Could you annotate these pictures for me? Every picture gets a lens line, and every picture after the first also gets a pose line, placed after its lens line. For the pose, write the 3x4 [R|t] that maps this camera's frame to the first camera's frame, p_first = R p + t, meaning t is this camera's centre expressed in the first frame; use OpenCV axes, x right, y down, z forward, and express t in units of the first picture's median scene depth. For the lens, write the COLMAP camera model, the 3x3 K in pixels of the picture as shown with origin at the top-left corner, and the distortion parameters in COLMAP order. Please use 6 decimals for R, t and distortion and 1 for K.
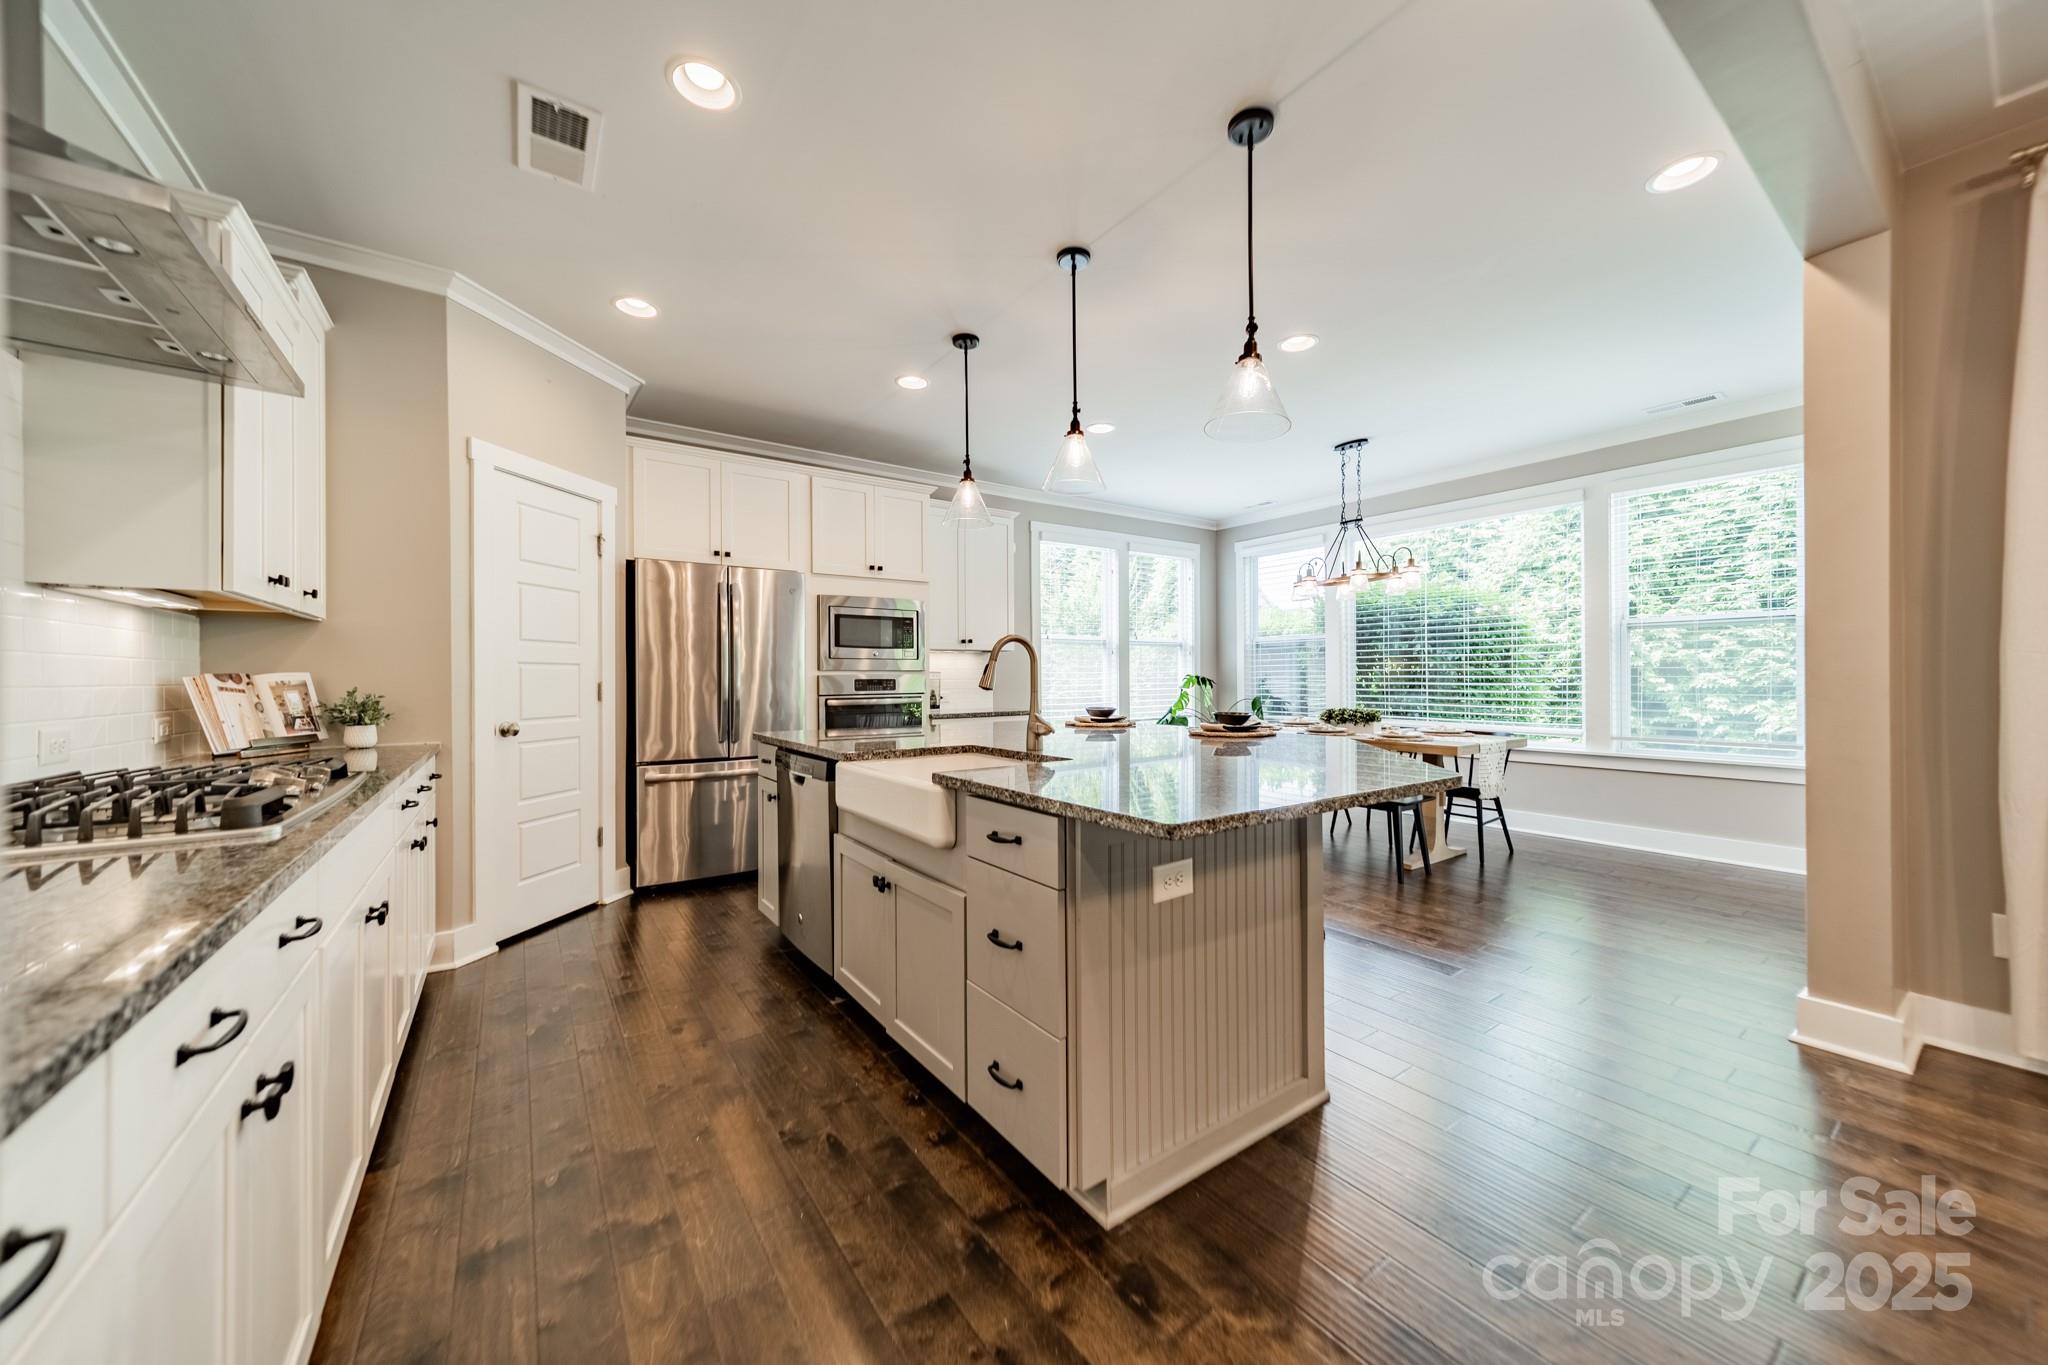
lens RADIAL K [[723.5, 0, 1028.6], [0, 723.5, 680.9], [0, 0, 1]] dist [0.007849, -0.000056]
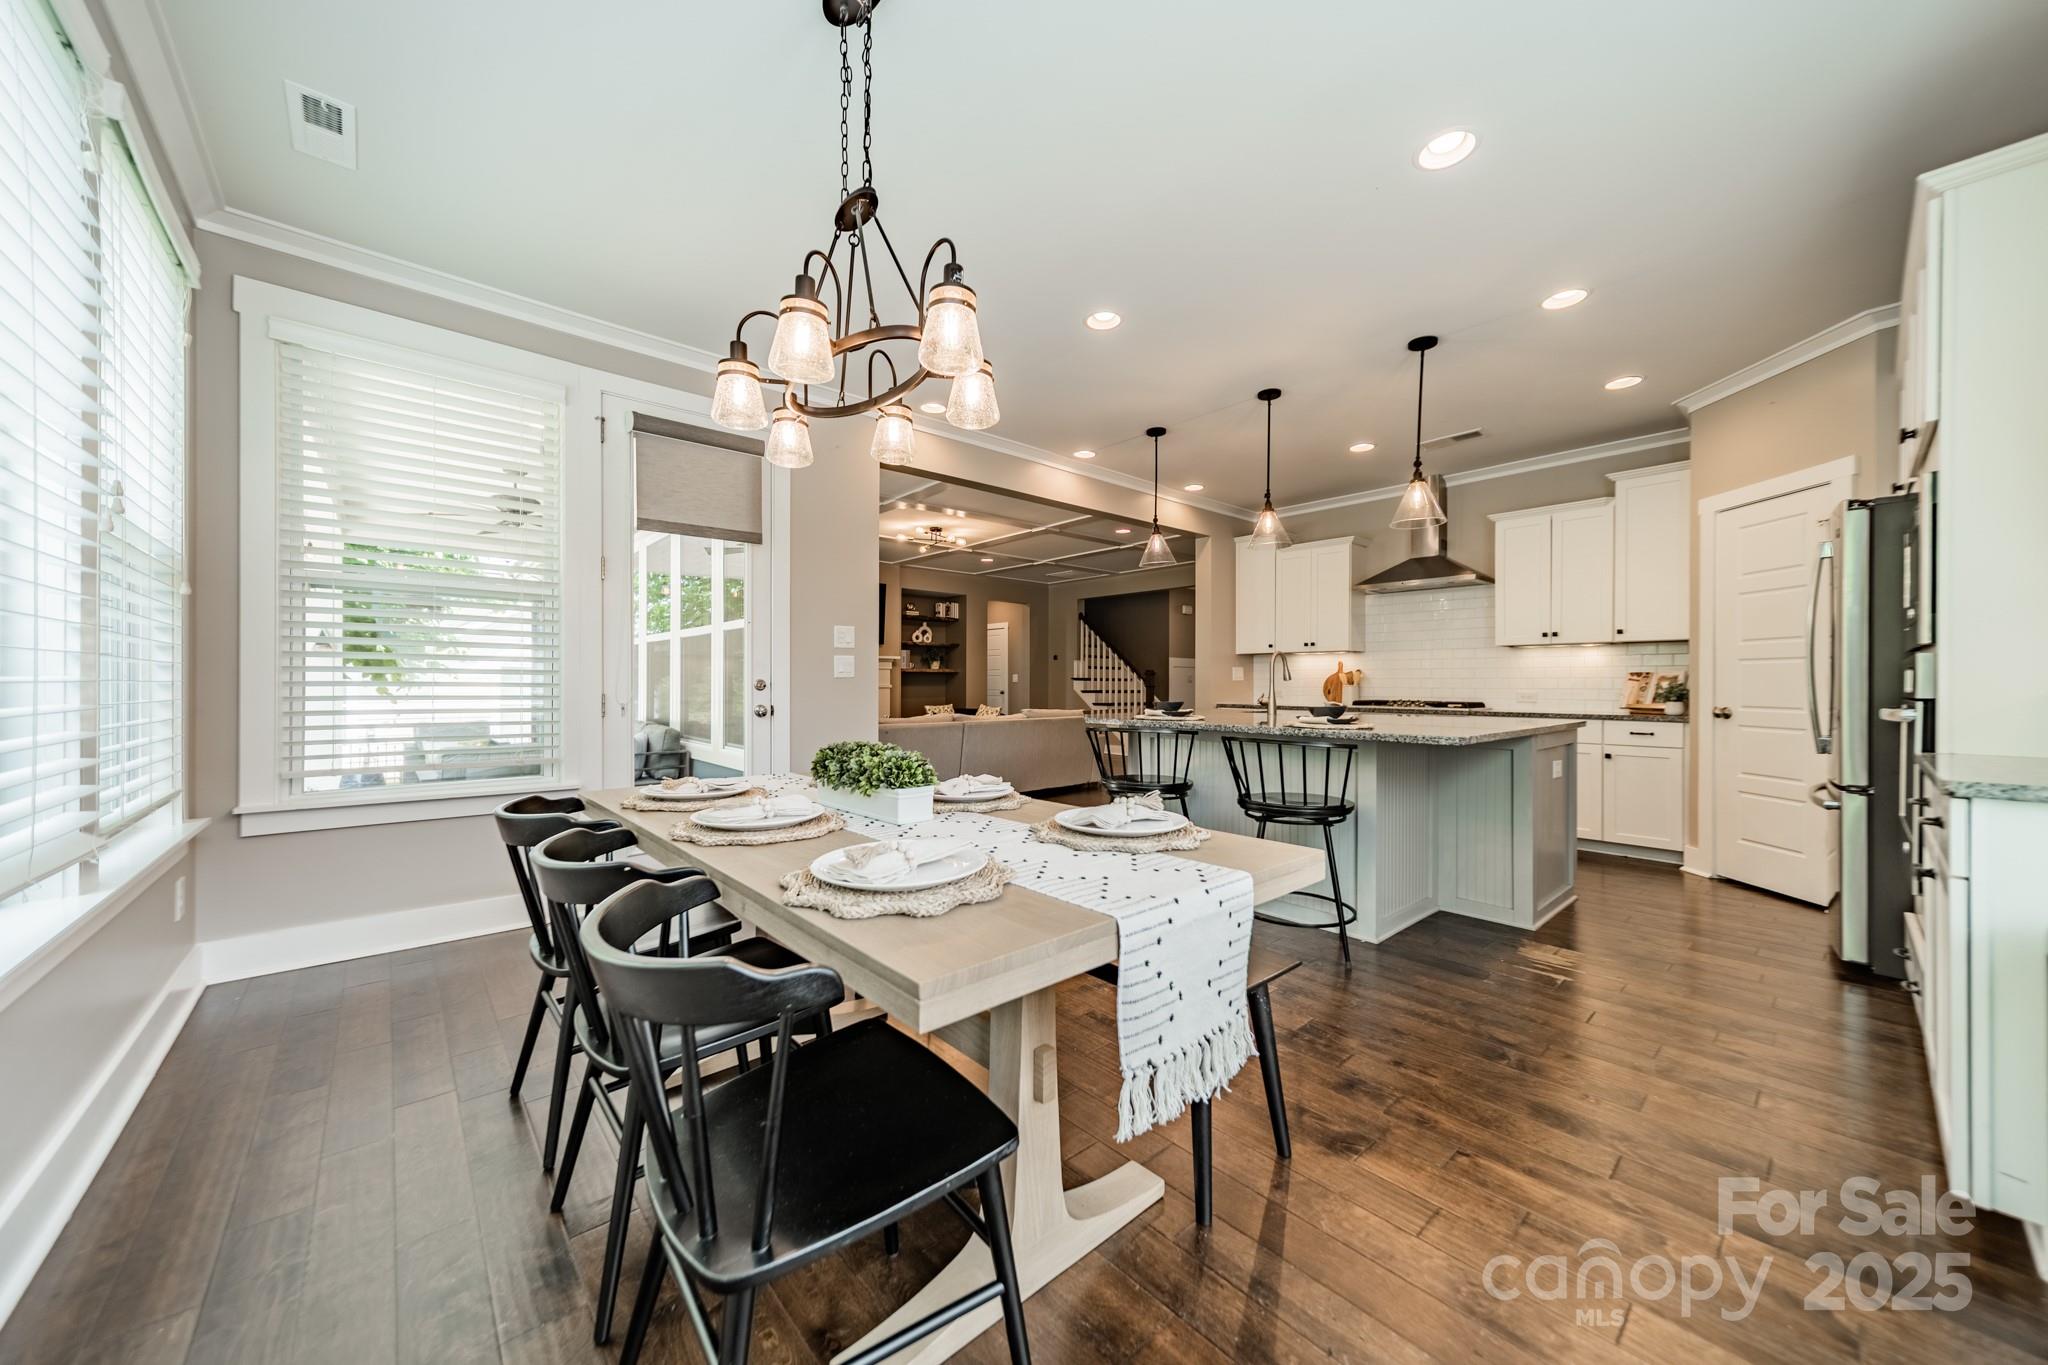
lens RADIAL K [[723.1, 0, 1027.9], [0, 723.1, 679.0], [0, 0, 1]] dist [0.005147, -0.000061]
pose [[-0.994053, 0.001243, -0.108894, 0.437758], [0.001464, 0.999997, -0.001948, 0.005488], [0.108891, -0.002095, -0.994052, 1.473585]]
